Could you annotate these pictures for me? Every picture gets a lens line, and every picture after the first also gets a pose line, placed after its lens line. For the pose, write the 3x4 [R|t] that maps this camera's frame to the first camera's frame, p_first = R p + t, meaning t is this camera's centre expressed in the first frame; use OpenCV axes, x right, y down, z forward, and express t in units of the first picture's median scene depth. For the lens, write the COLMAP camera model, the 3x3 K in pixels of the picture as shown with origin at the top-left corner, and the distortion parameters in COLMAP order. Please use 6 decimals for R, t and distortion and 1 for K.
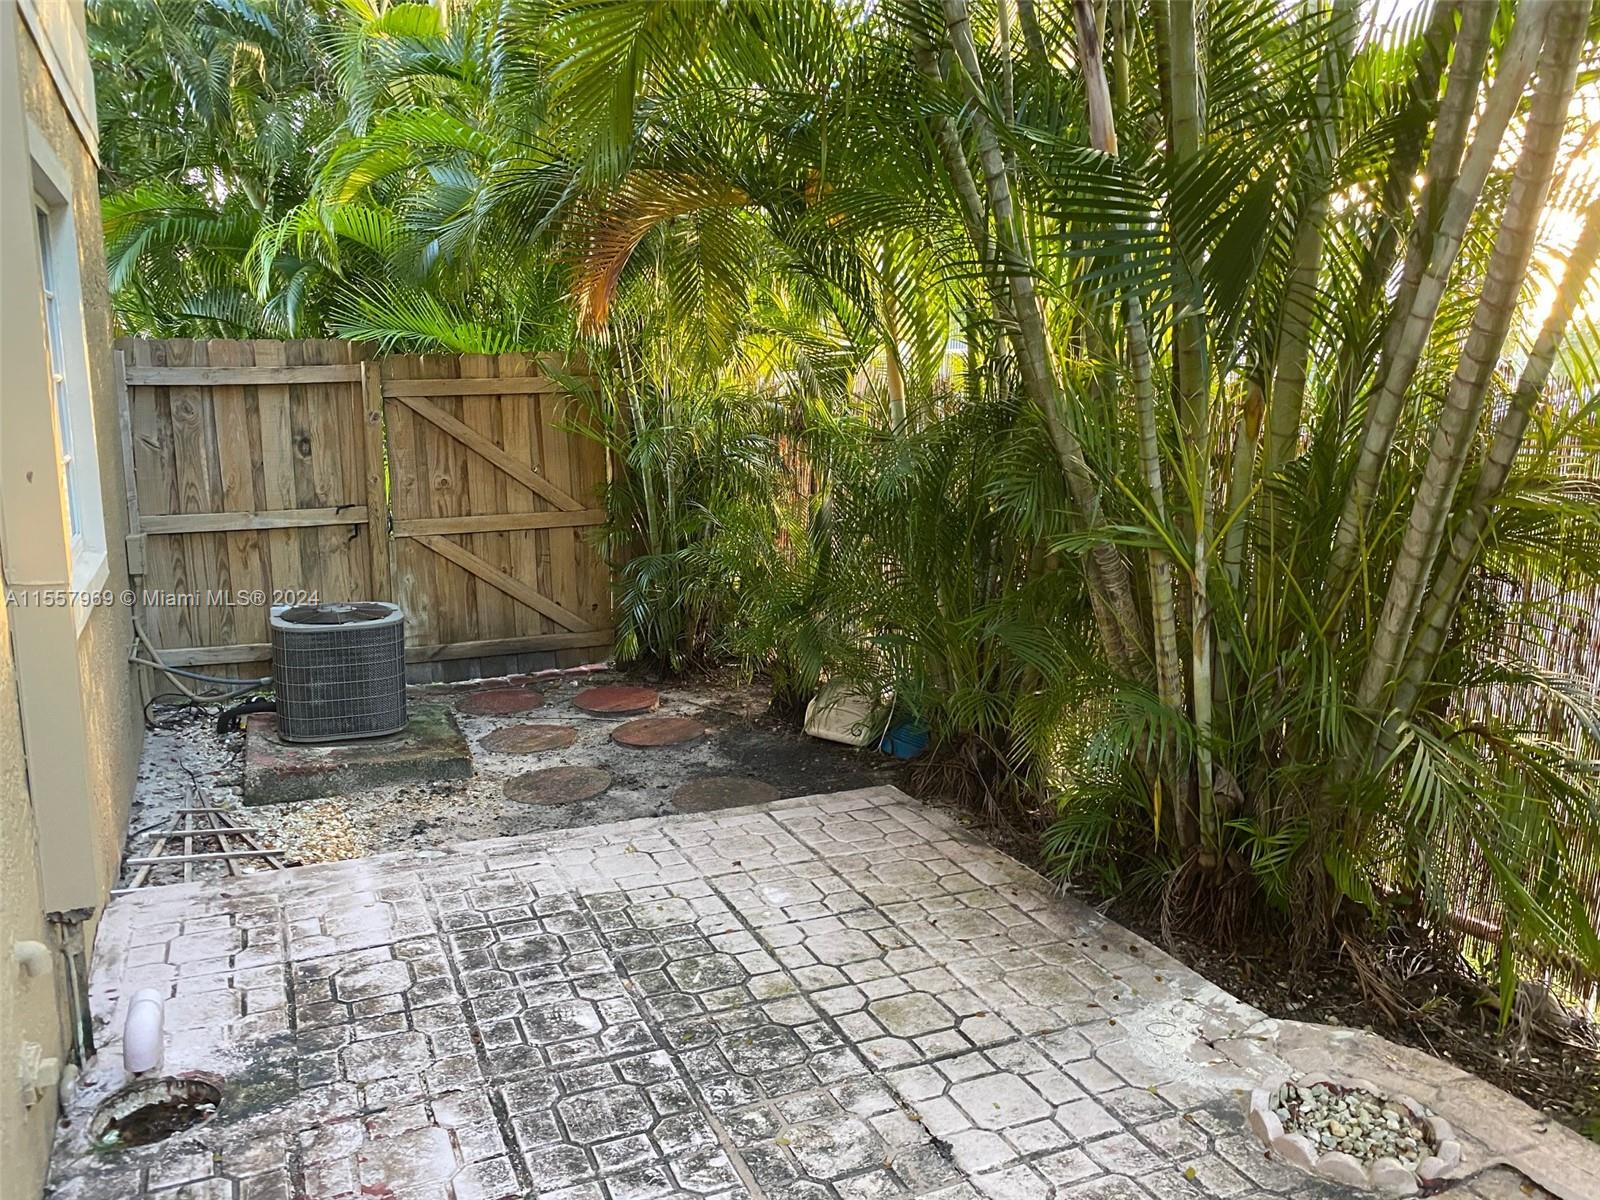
lens RADIAL K [[1235.1, 0, 809.4], [0, 1235.1, 603.1], [0, 0, 1]] dist [-0.003682, -0.002769]
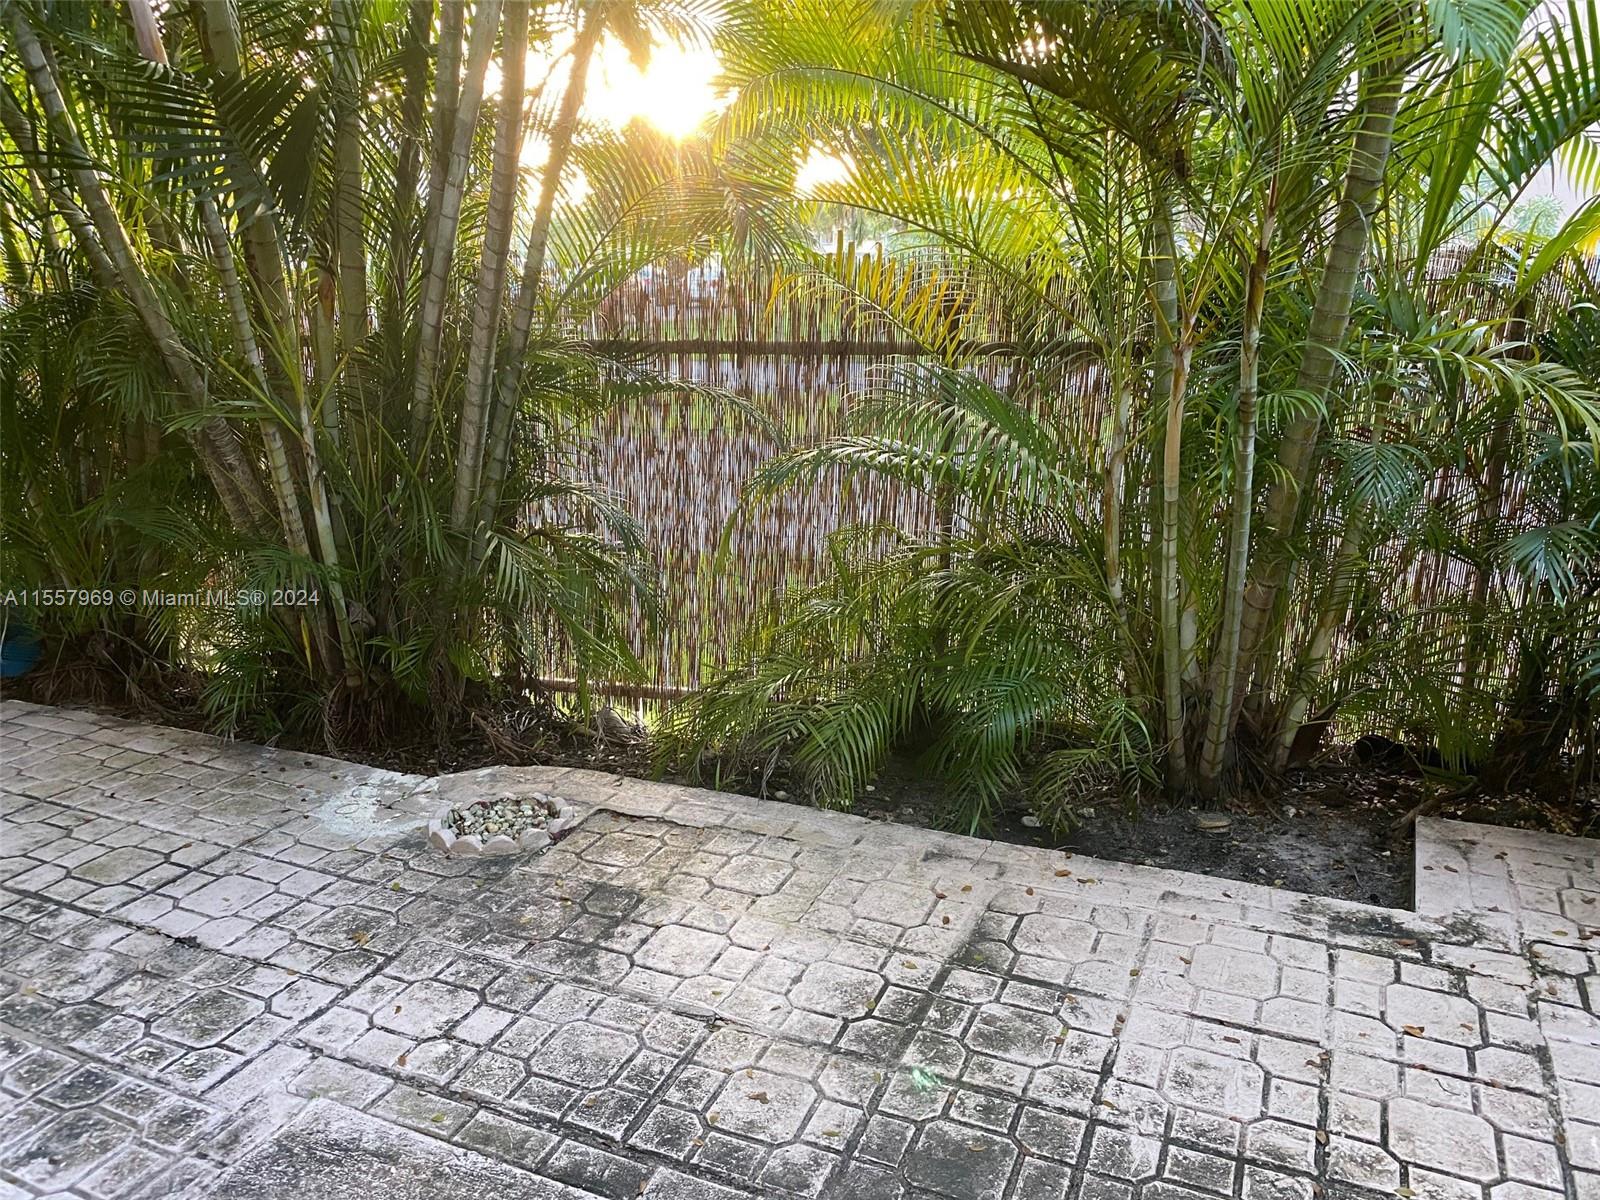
lens RADIAL K [[1235.1, 0, 809.4], [0, 1235.1, 603.1], [0, 0, 1]] dist [-0.003682, -0.002769]
pose [[0.744275, -0.184542, 0.641872, -0.115437], [0.126579, 0.982626, 0.135738, 0.033884], [-0.655769, -0.019778, 0.754702, -0.208524]]
